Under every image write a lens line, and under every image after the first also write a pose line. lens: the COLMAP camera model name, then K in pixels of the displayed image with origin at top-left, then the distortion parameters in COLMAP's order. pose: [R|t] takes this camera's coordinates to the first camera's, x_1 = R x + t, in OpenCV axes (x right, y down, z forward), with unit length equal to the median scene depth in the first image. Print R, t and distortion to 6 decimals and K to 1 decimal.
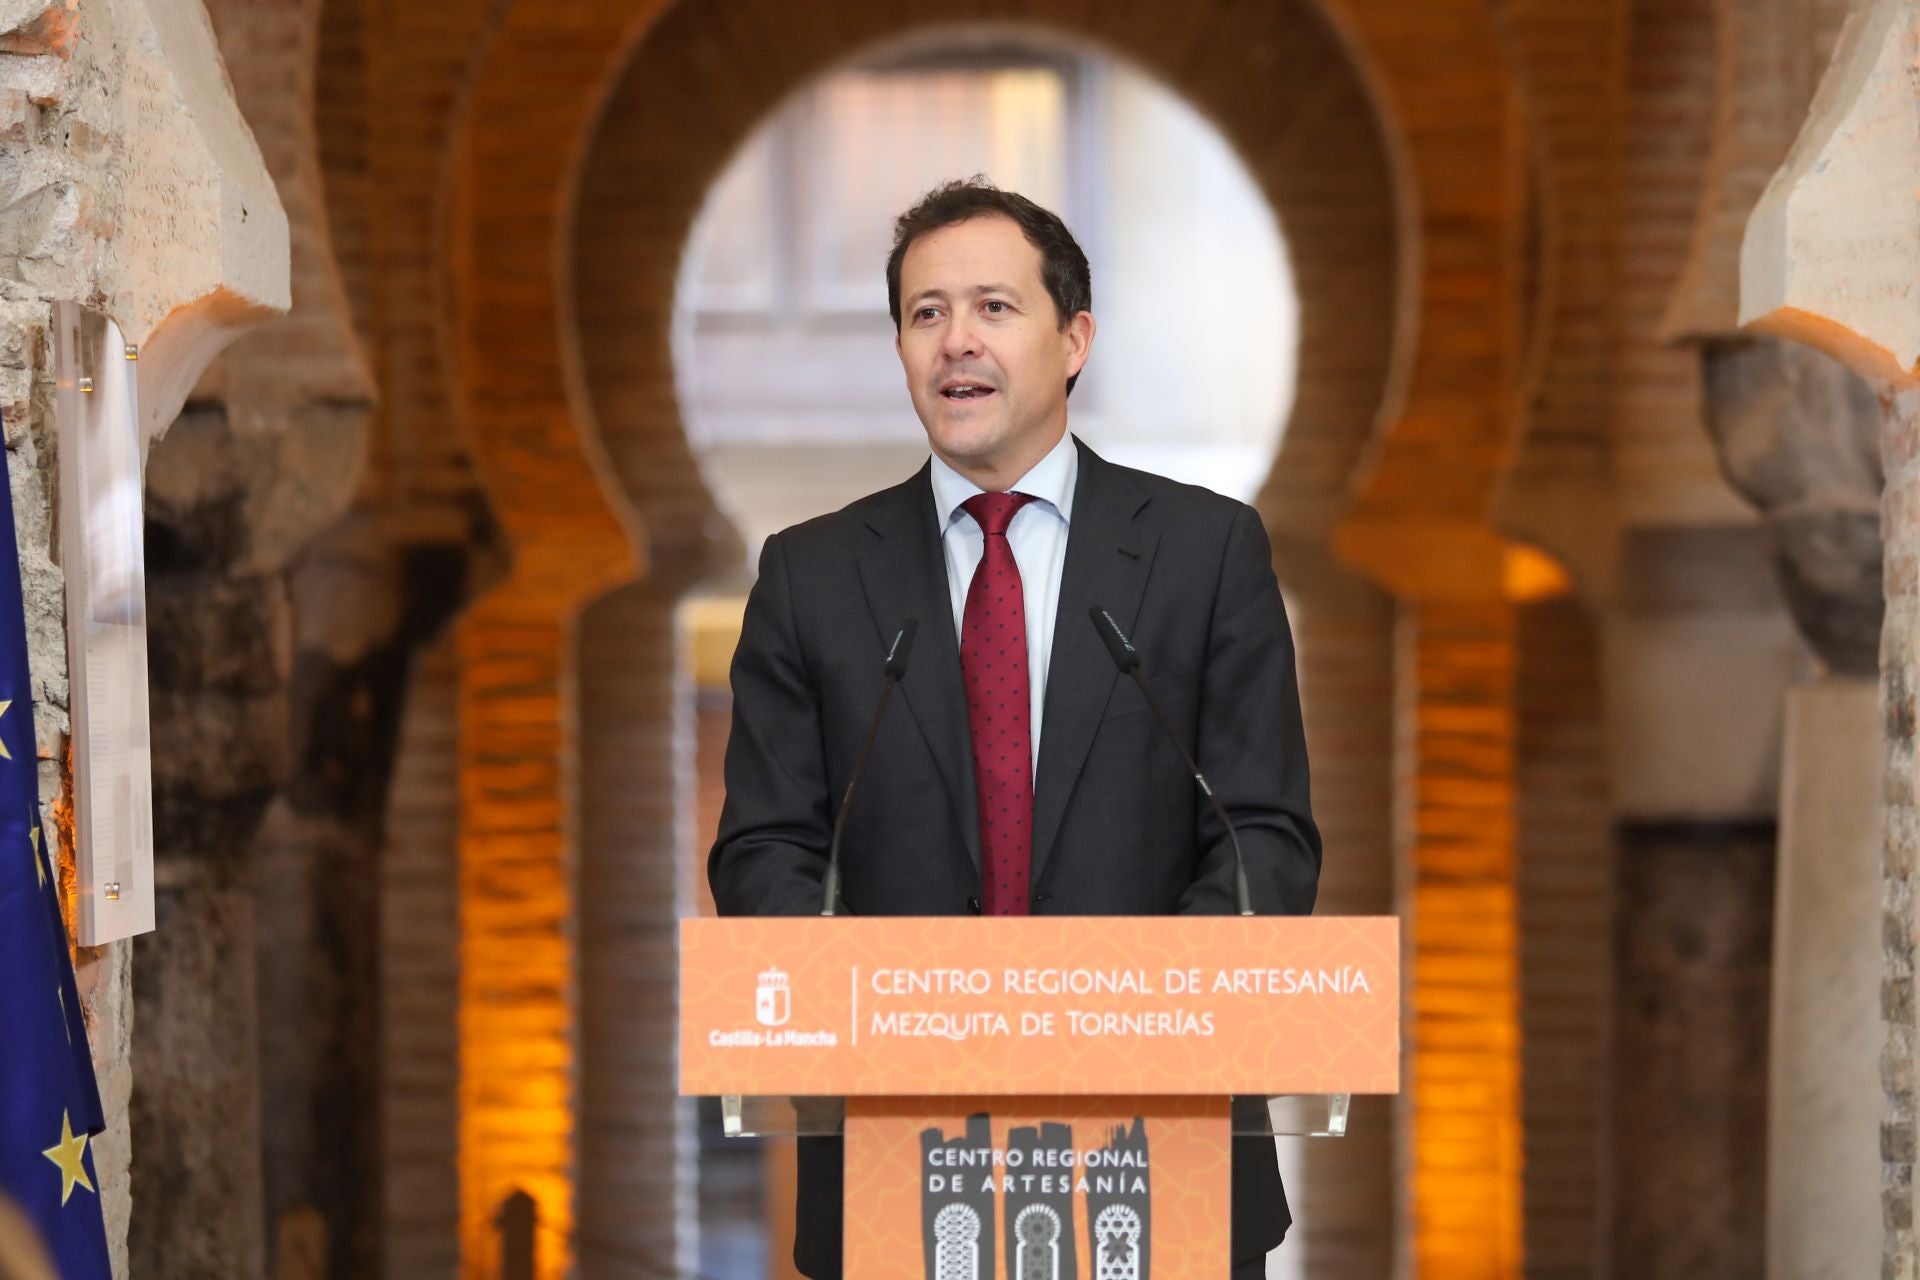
lens RADIAL K [[8125.0, 0, 1109.4], [0, 8125.0, 642.5], [0, 0, 1]] dist [0.184740, 6.547241]
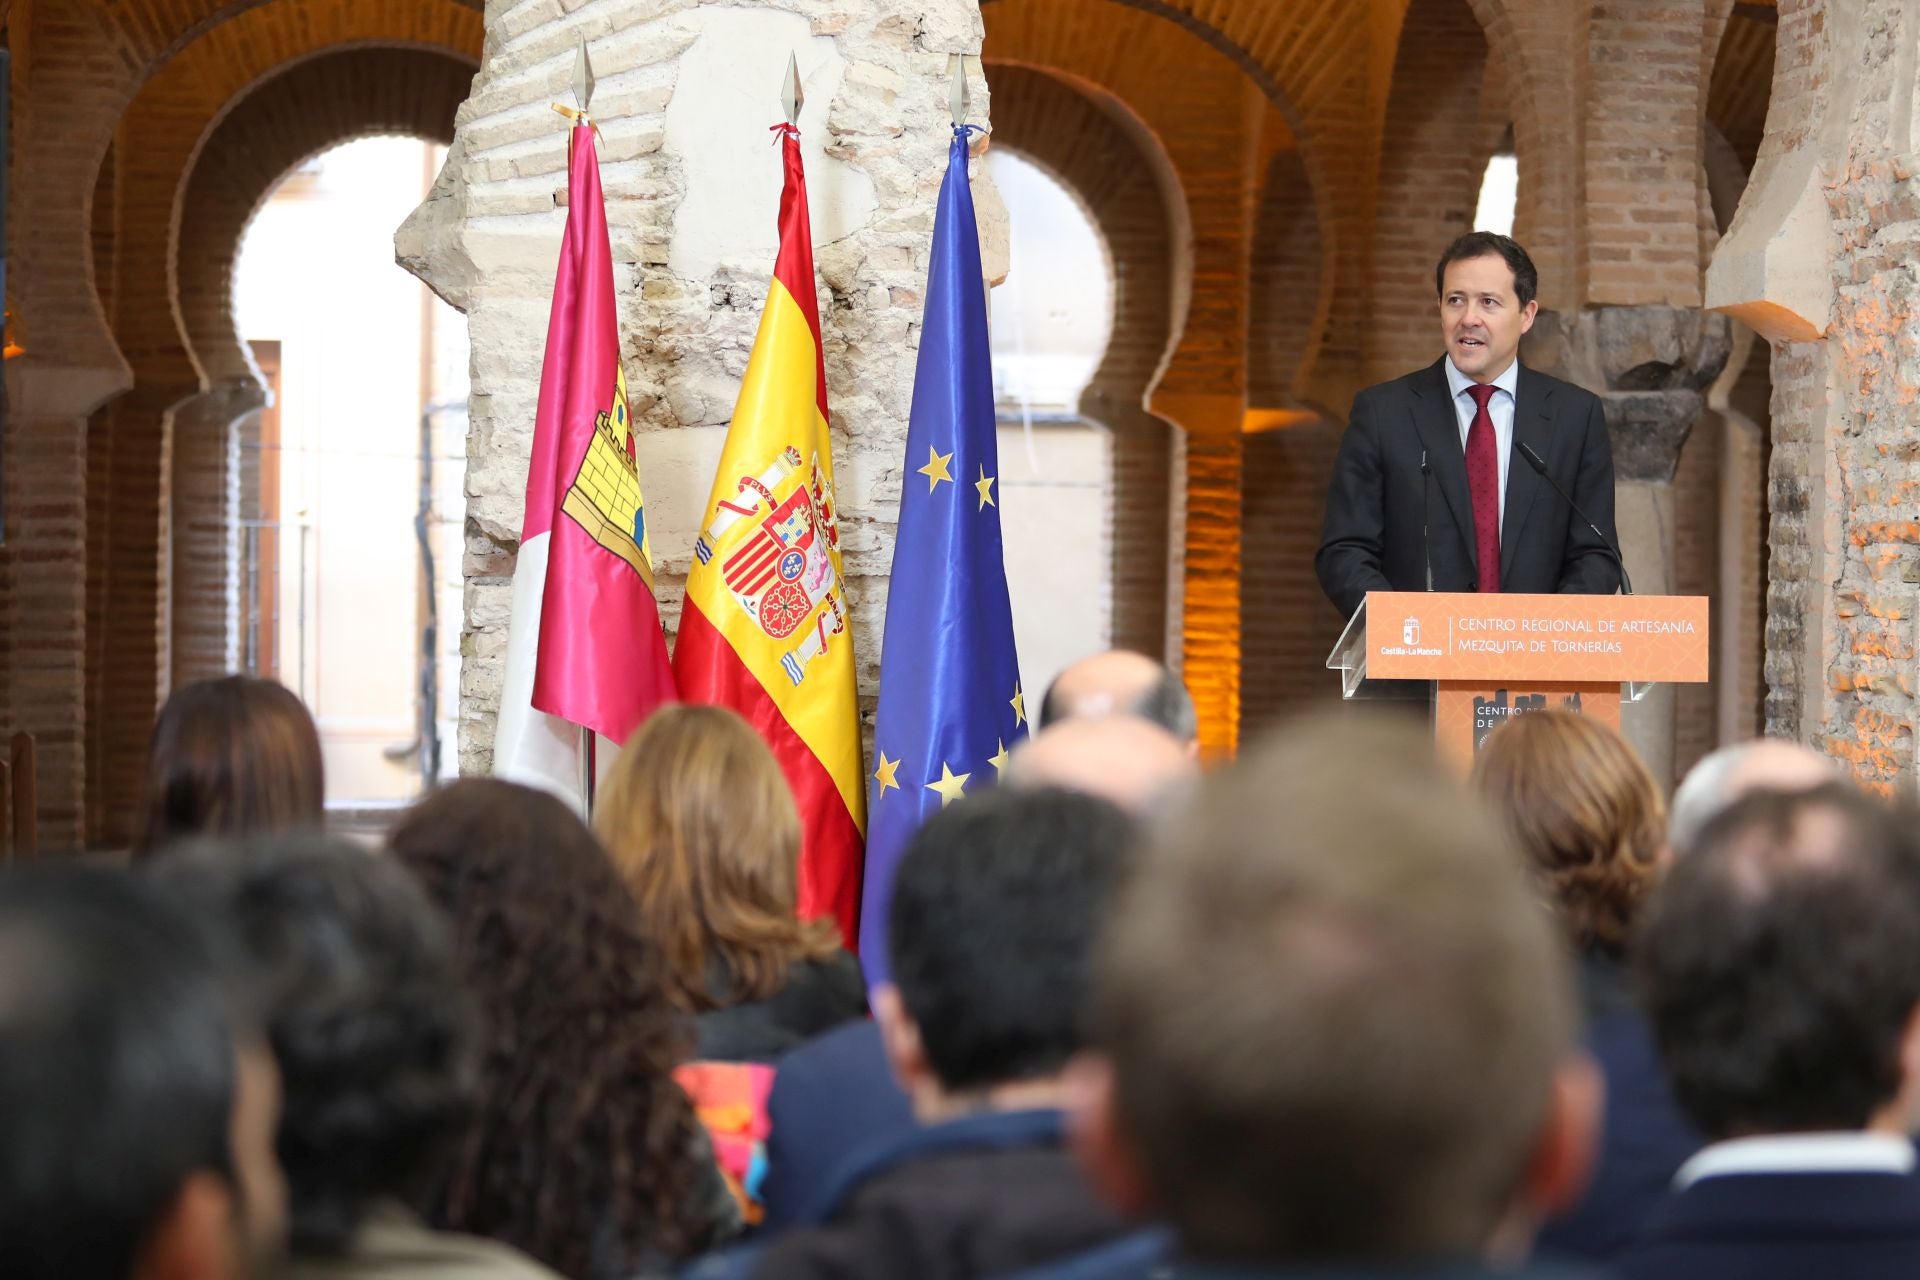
lens RADIAL K [[4169.1, 0, 960.0], [0, 4169.1, 640.0], [0, 0, 1]] dist [-0.286600, 0.064073]
pose [[0.997054, 0.014057, 0.075405, -0.197253], [-0.017494, 0.998828, 0.045122, 0.000801], [-0.074682, -0.046308, 0.996132, -0.022351]]
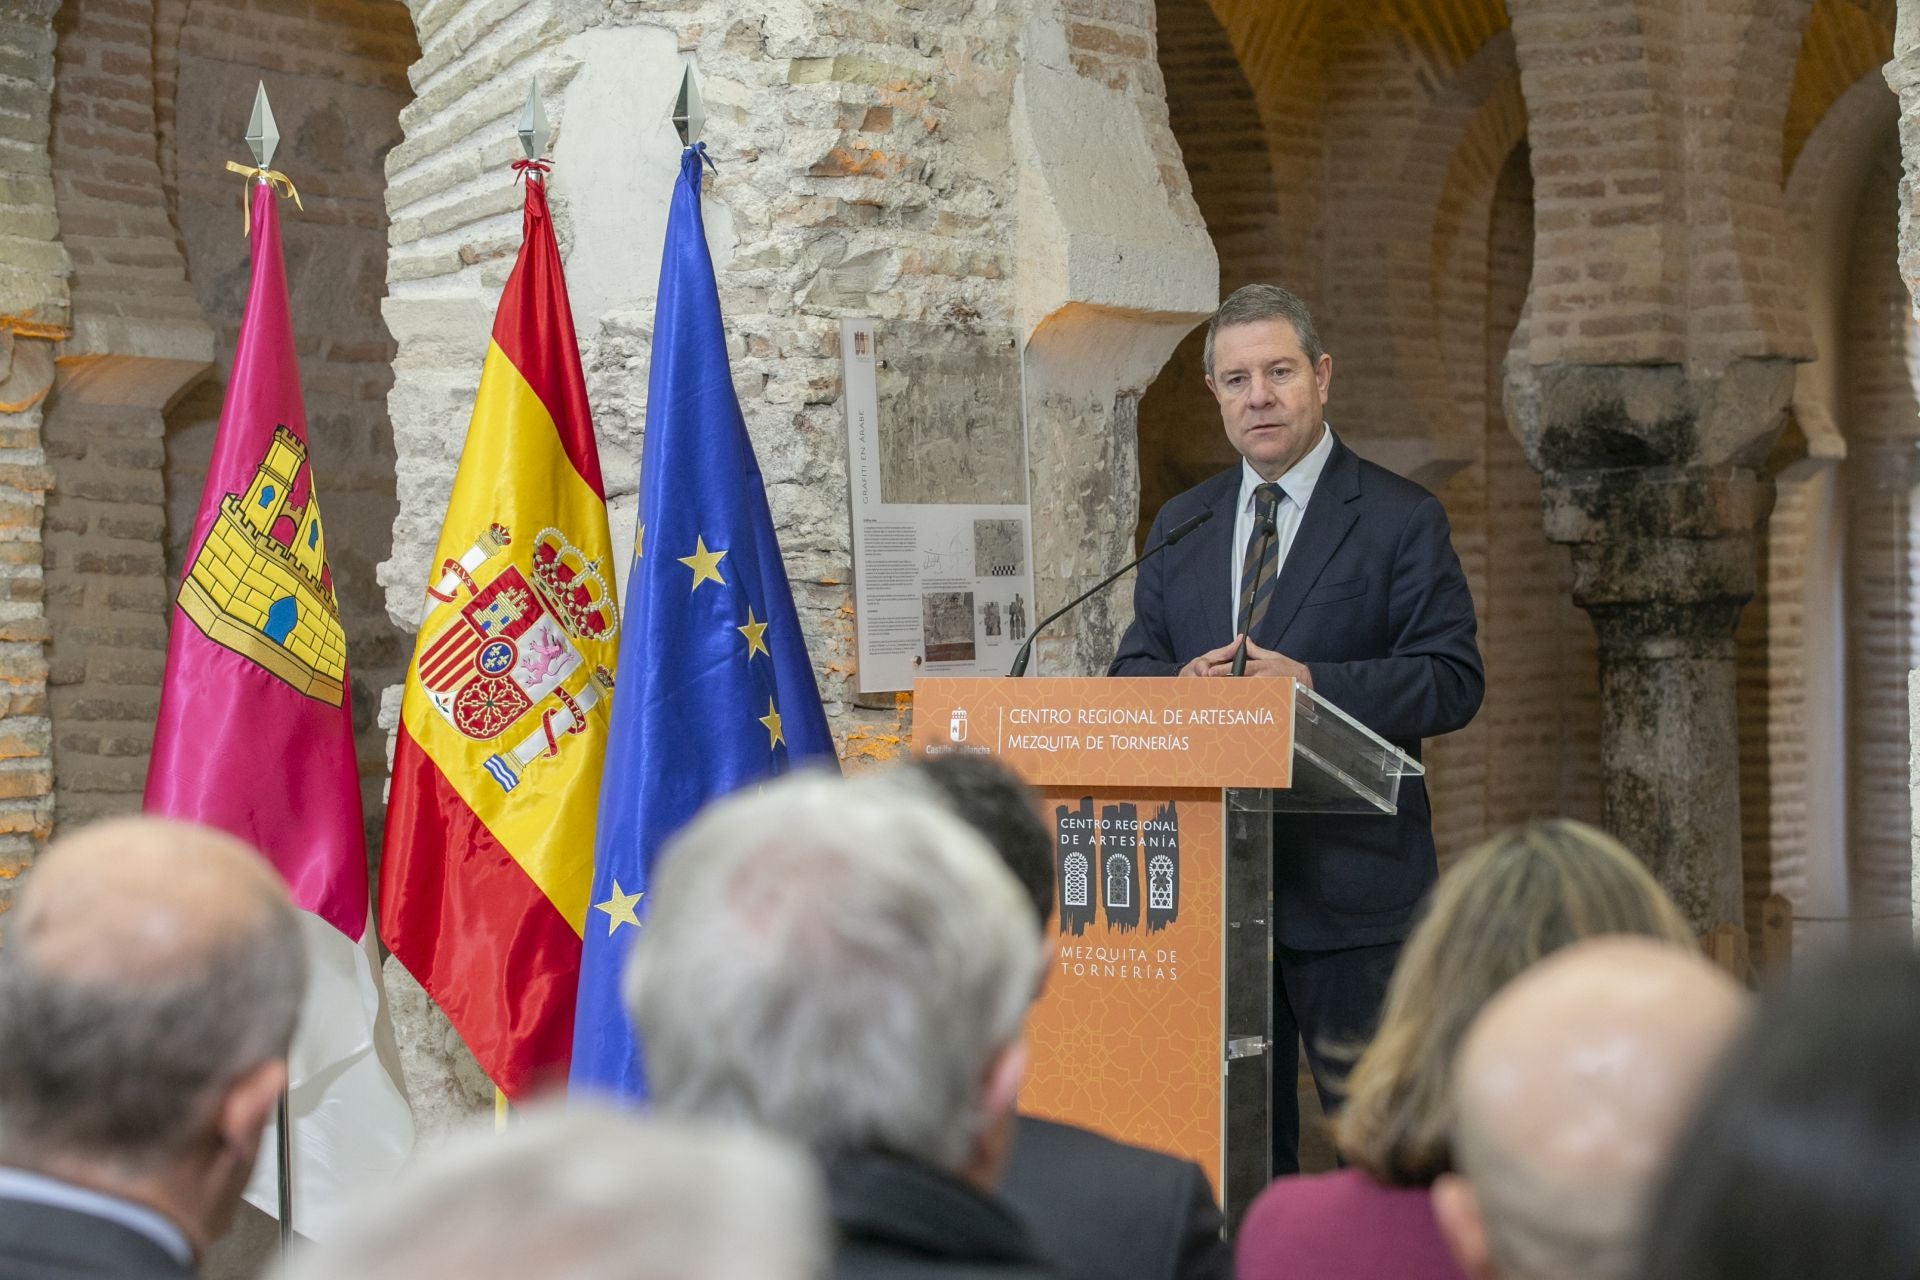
lens RADIAL K [[4881.1, 0, 960.0], [0, 4881.1, 640.0], [0, 0, 1]] dist [-0.146344, 0.249809]
pose [[0.832187, -0.003526, -0.554484, 0.433807], [0.018238, 0.999613, 0.021016, 0.004578], [0.554195, -0.027602, 0.831929, 0.147063]]
